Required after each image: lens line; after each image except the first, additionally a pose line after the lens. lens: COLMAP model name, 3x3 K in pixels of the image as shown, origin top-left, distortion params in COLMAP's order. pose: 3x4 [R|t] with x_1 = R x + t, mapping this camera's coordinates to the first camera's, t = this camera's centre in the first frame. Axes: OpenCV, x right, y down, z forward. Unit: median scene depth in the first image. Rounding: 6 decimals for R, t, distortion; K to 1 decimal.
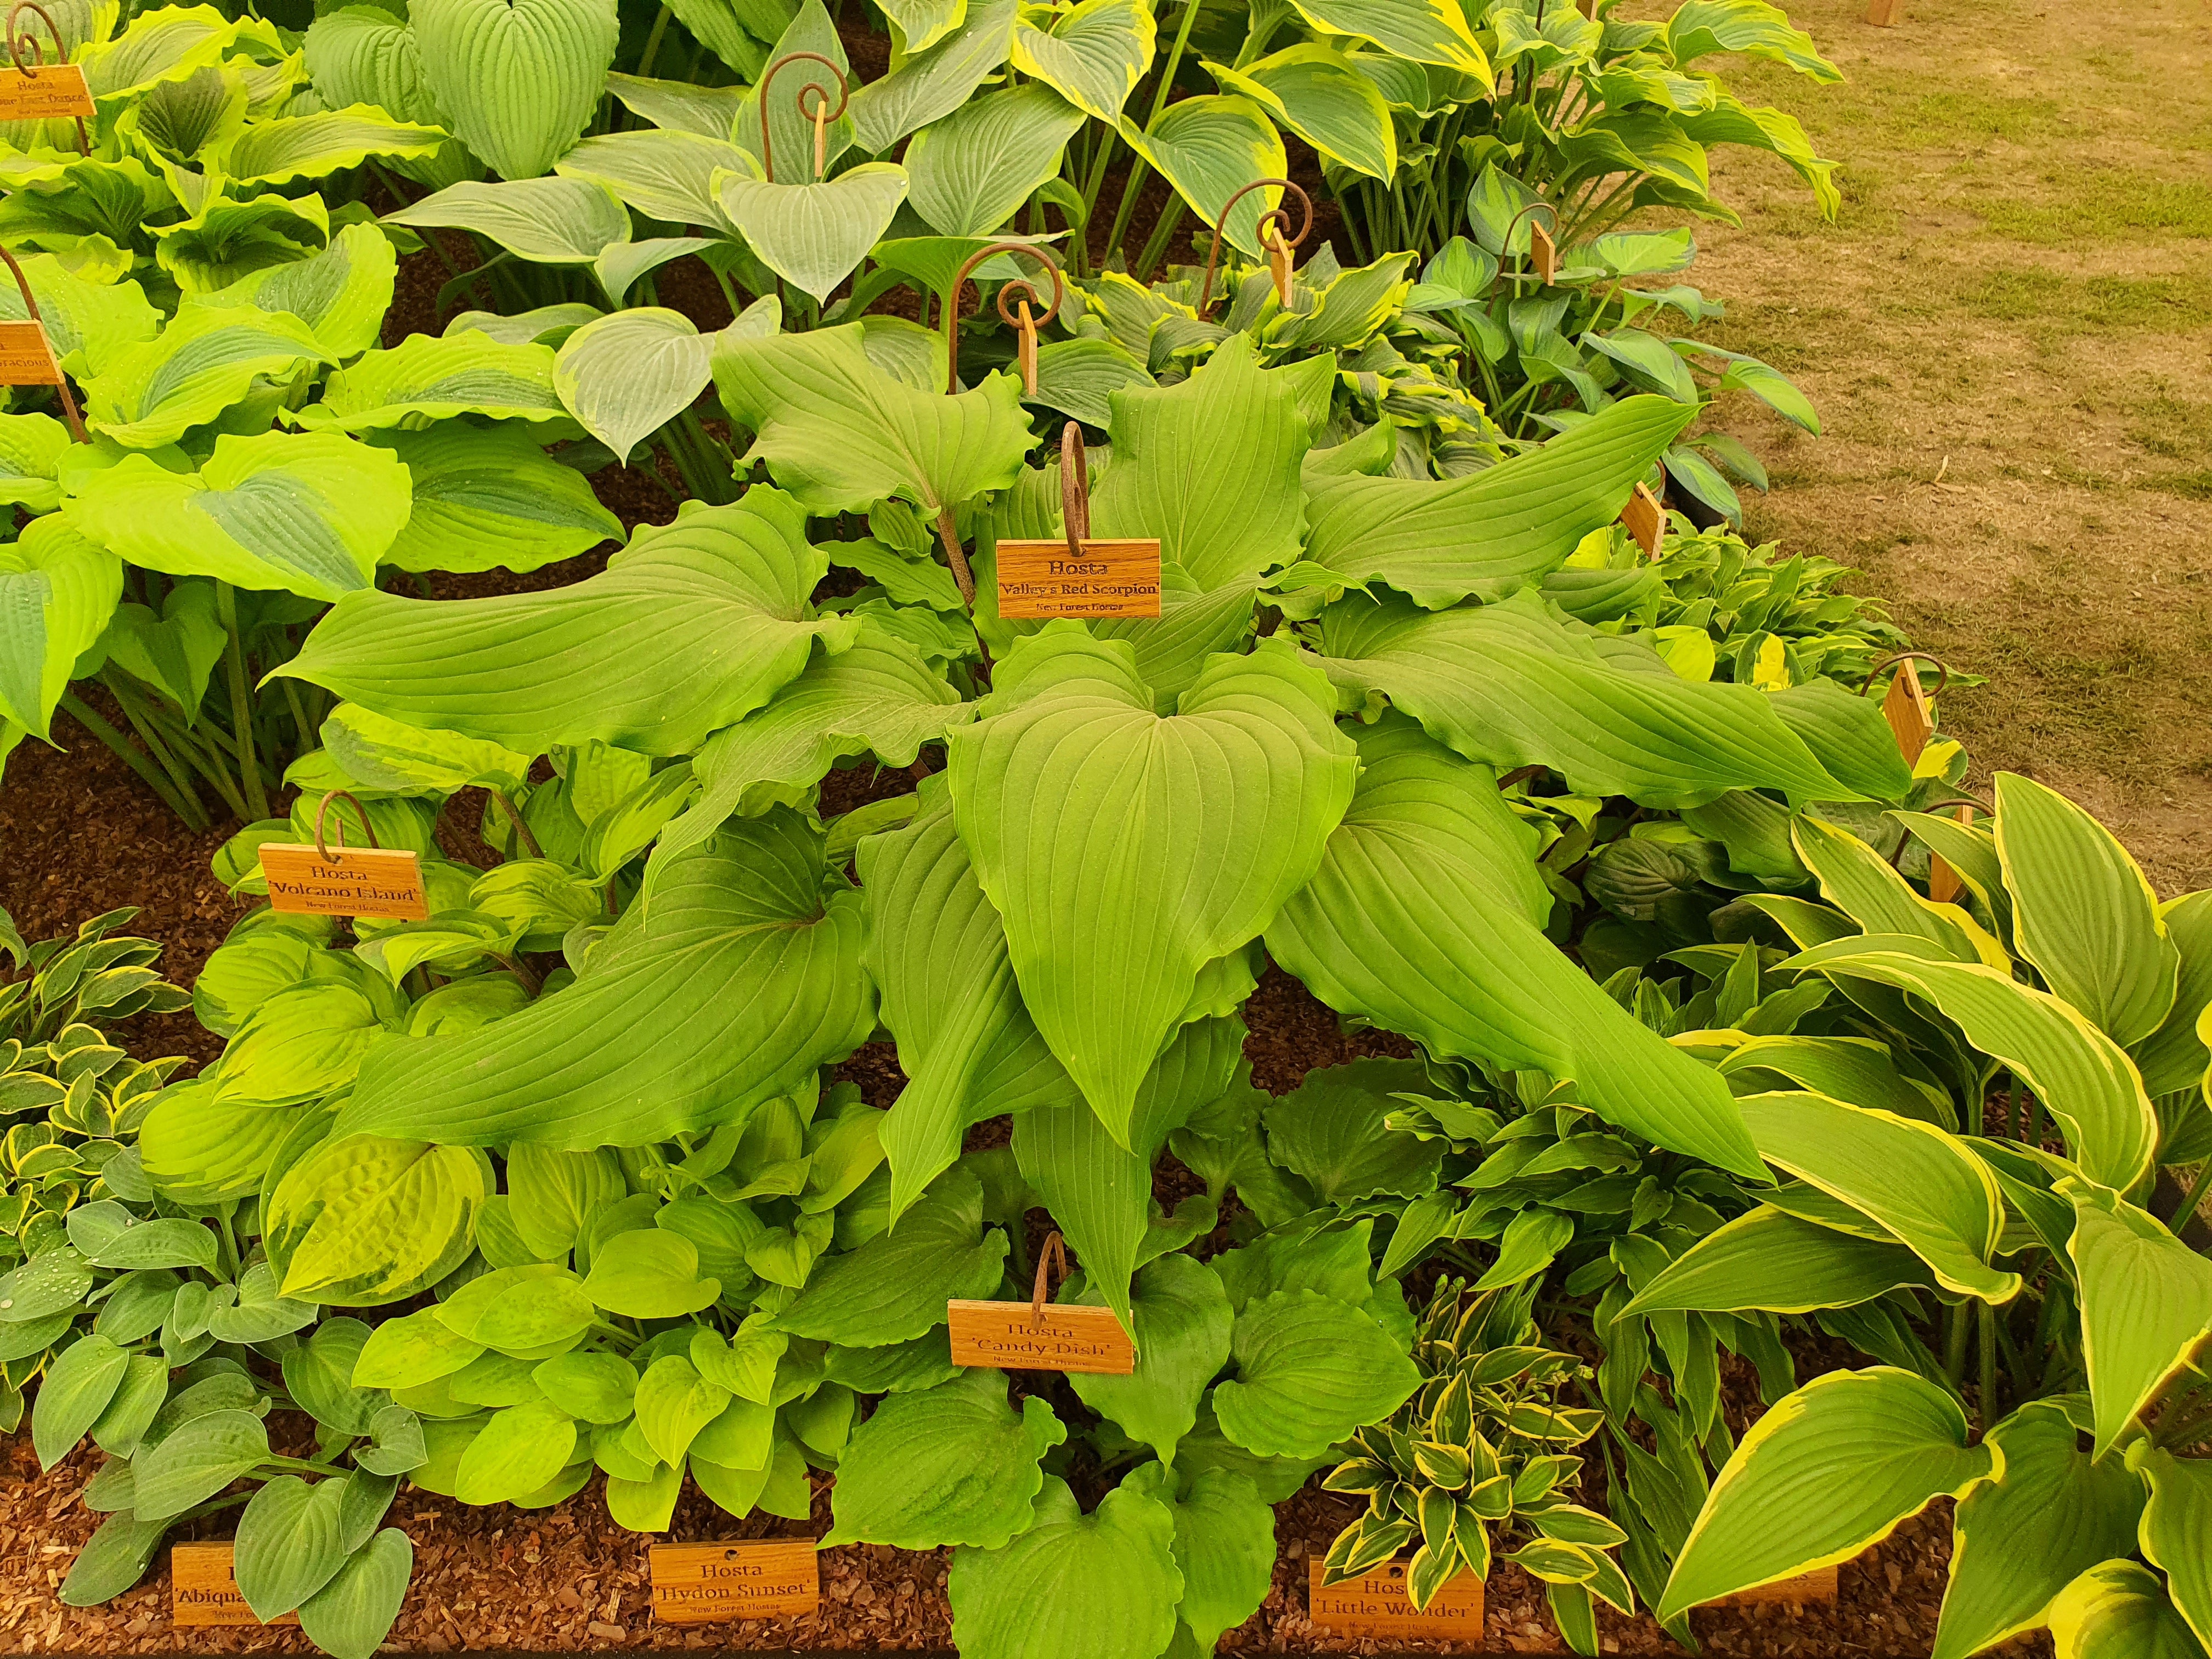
lens RADIAL K [[1527.2, 0, 1106.0], [0, 1527.2, 829.5], [0, 0, 1]] dist [0.018949, 0.001312]
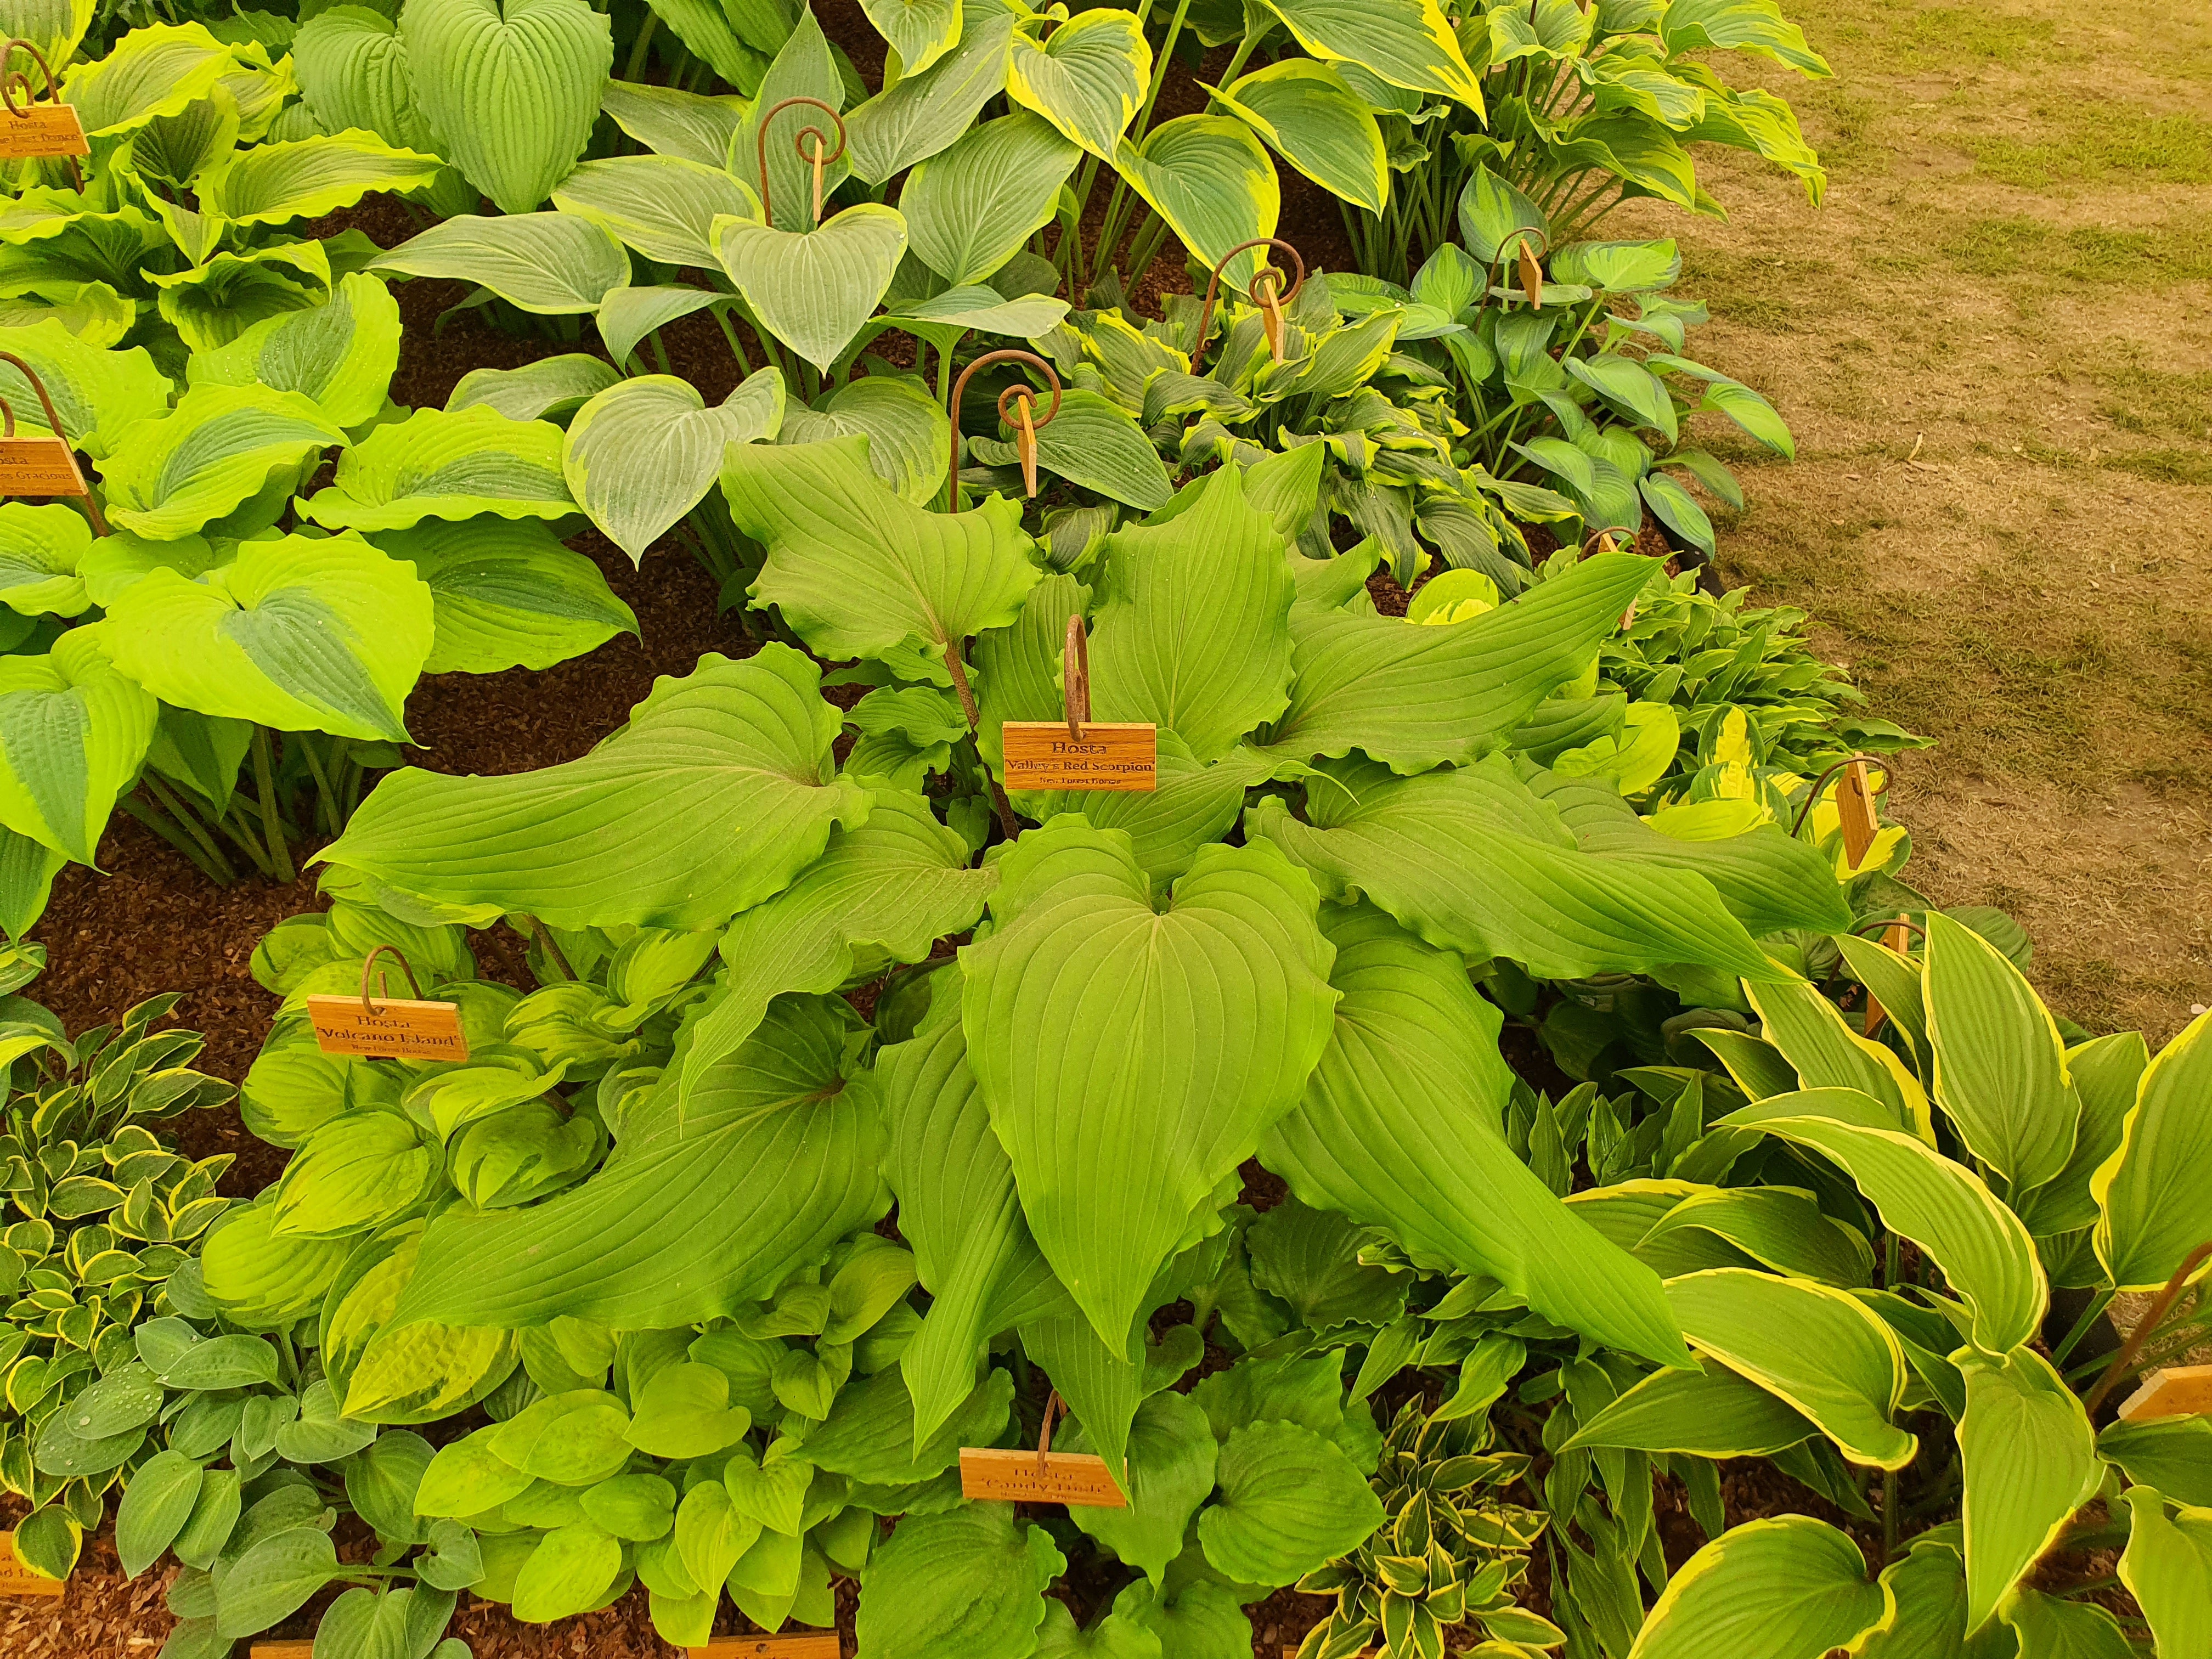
lens RADIAL K [[1509.2, 0, 1124.7], [0, 1509.2, 829.3], [0, 0, 1]] dist [0.019276, 0.000501]
pose [[0.999777, 0.004042, 0.020731, -0.005314], [-0.005486, 0.997525, 0.070095, -0.131614], [-0.020397, -0.070193, 0.997325, -0.037348]]
